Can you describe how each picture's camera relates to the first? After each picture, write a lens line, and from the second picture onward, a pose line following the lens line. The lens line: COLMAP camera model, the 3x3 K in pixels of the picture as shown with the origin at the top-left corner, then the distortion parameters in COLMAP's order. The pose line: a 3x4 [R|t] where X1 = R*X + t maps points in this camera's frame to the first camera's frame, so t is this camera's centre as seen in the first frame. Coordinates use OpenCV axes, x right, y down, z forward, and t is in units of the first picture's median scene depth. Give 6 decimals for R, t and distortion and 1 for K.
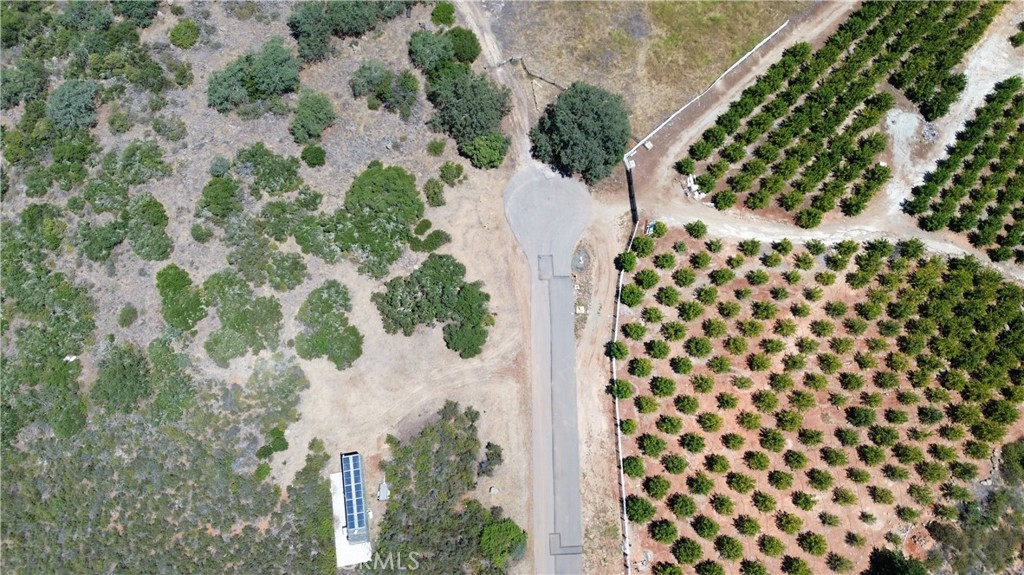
lens RADIAL K [[713.7, 0, 533.9], [0, 713.7, 287.7], [0, 0, 1]] dist [0.004533, 0.000877]
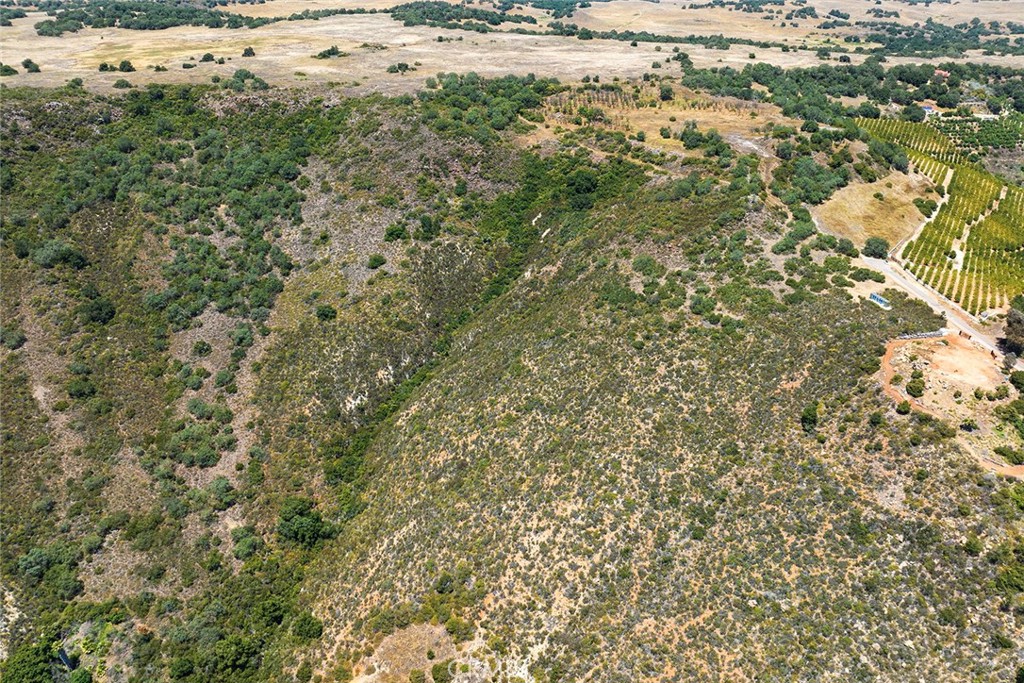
lens RADIAL K [[722.0, 0, 506.7], [0, 722.0, 307.8], [0, 0, 1]] dist [-0.038107, -0.001018]
pose [[0.991502, -0.078866, 0.103458, -2.251511], [0.128248, 0.725937, -0.675698, 2.272646], [-0.021815, 0.683225, 0.729882, -1.447284]]
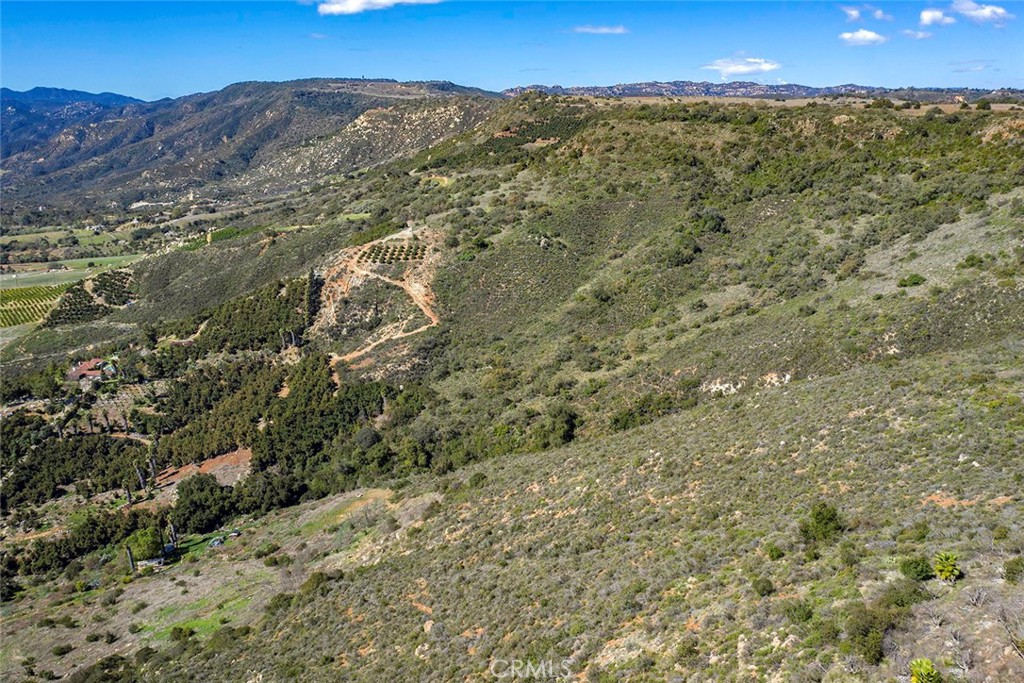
lens RADIAL K [[806.3, 0, 512.0], [0, 806.3, 341.5], [0, 0, 1]] dist [-0.009559, 0.032085]
pose [[0.355445, 0.229370, -0.906117, 0.122862], [-0.874027, 0.425134, -0.235240, 1.483970], [0.331264, 0.875586, 0.351587, -0.001996]]
